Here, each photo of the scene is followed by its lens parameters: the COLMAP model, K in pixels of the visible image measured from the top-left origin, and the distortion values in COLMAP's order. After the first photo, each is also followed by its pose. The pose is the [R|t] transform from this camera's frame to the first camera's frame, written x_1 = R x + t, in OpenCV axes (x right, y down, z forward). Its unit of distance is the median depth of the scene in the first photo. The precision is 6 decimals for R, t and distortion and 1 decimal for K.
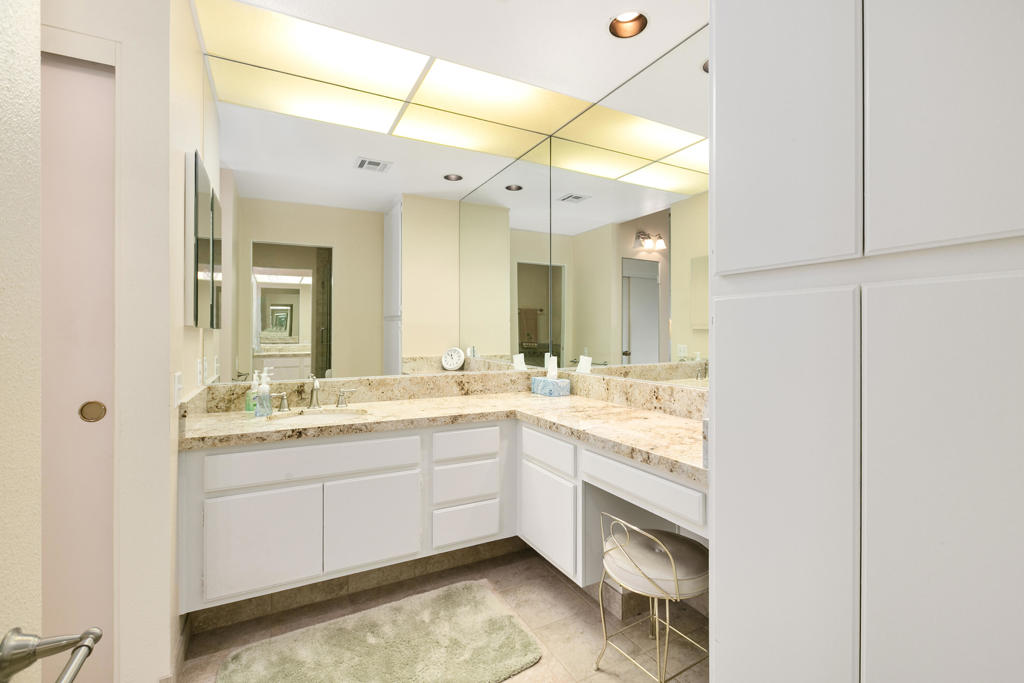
lens RADIAL K [[455.3, 0, 513.7], [0, 455.3, 336.4], [0, 0, 1]] dist [0.002337, 0.000069]
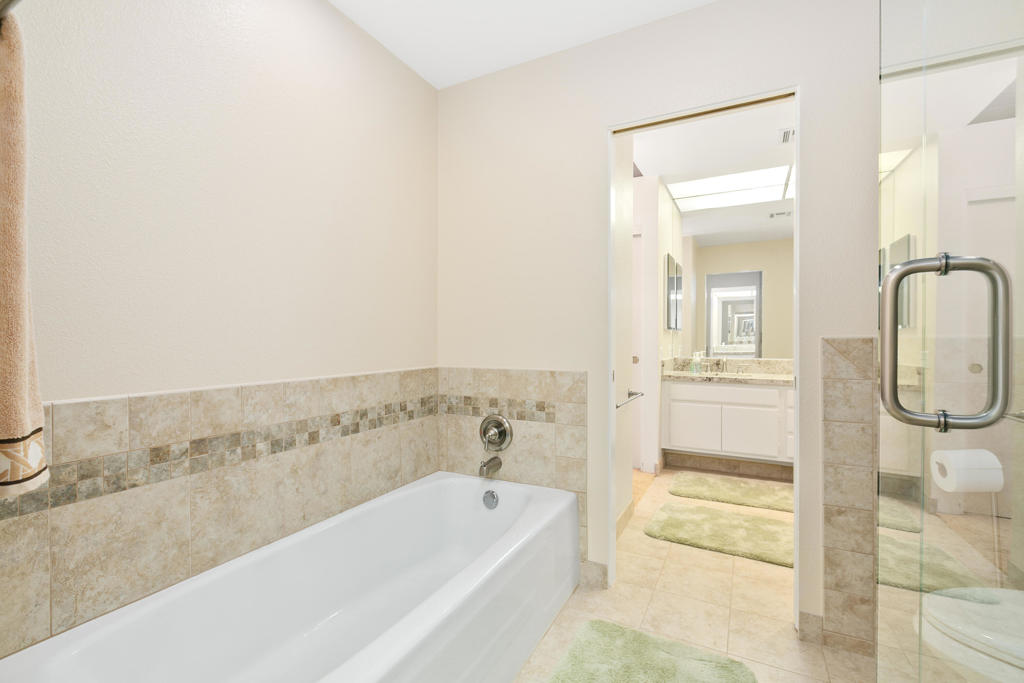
lens RADIAL K [[461.9, 0, 514.3], [0, 461.9, 336.4], [0, 0, 1]] dist [0.001122, 0.000018]
pose [[0.574828, -0.006640, -0.818247, 0.737043], [-0.004410, 0.999927, -0.011213, 0.042155], [0.818262, 0.010054, 0.574757, -0.940050]]
